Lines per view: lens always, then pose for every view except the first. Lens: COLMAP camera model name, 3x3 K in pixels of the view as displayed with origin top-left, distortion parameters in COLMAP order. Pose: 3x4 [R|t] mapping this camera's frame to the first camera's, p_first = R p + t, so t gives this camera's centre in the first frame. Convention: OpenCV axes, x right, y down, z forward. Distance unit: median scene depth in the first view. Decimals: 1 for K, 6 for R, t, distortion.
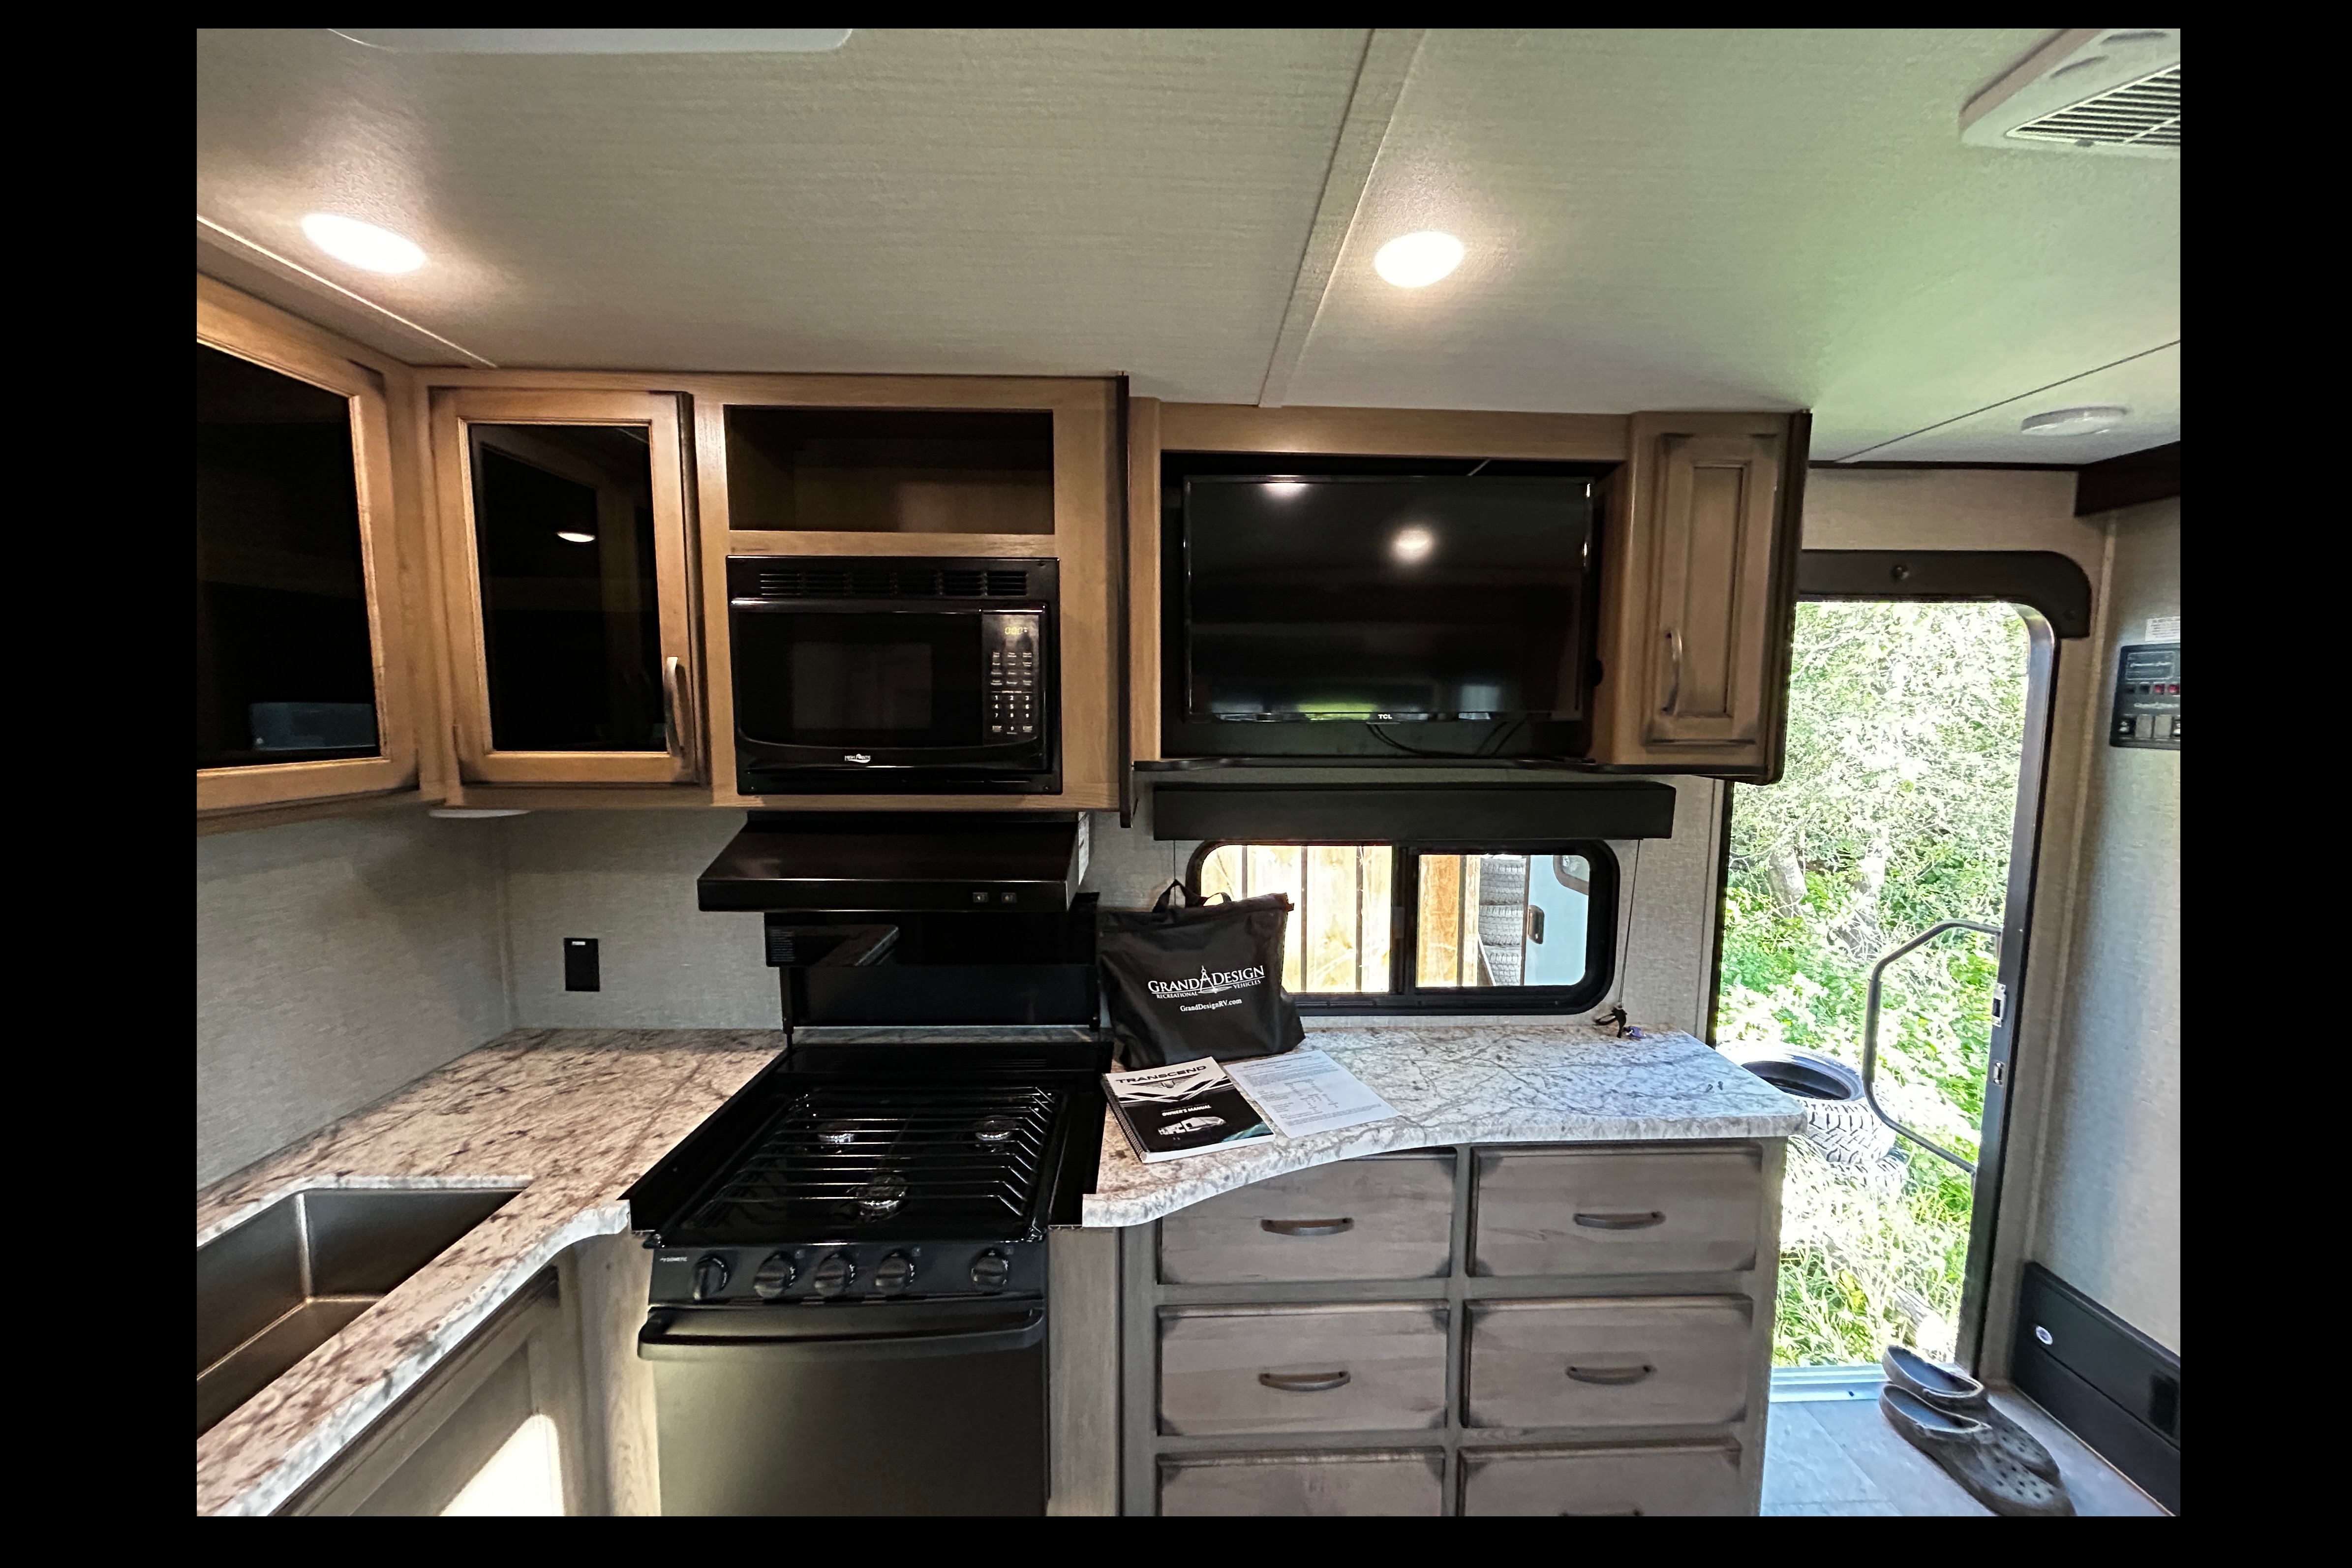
lens RADIAL K [[824.9, 0, 1166.7], [0, 824.9, 787.3], [0, 0, 1]] dist [0.005922, 0.000079]
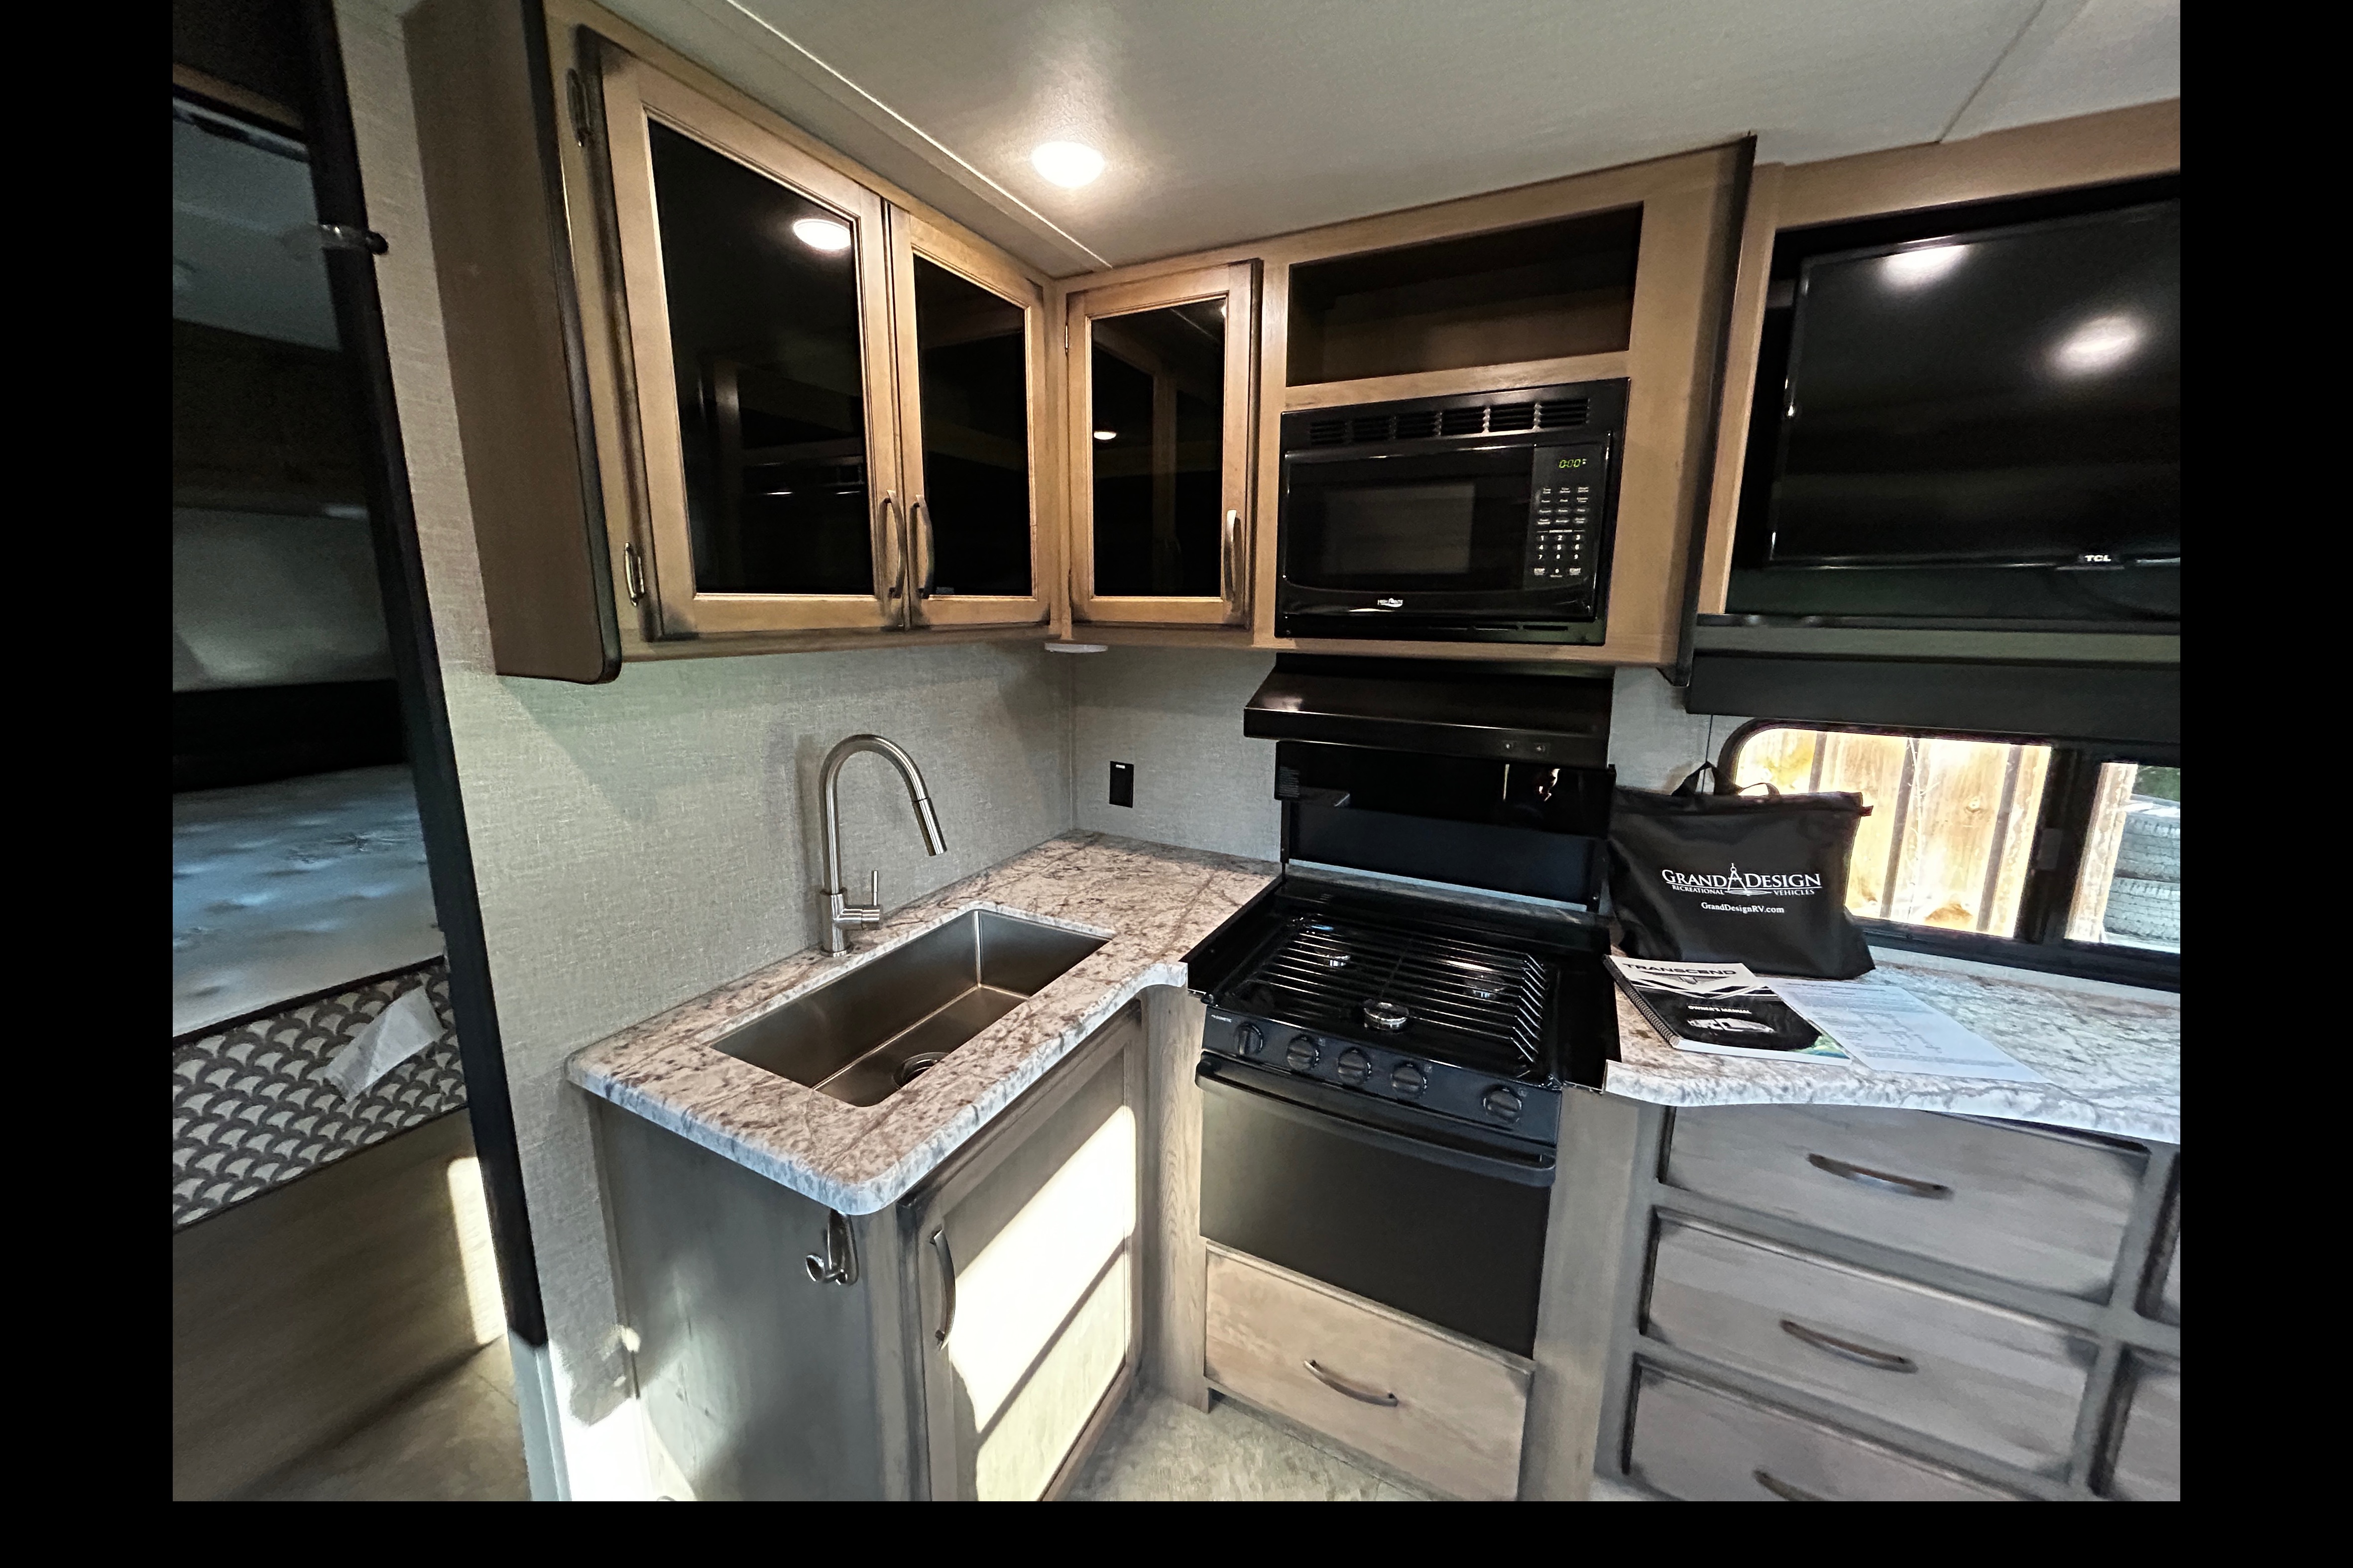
lens RADIAL K [[825.1, 0, 1168.6], [0, 825.1, 753.5], [0, 0, 1]] dist [0.005922, 0.000079]
pose [[0.879884, 0.091249, -0.466345, -0.114591], [-0.048914, 0.993569, 0.102122, 0.057869], [0.472665, -0.067045, 0.878688, -0.048269]]
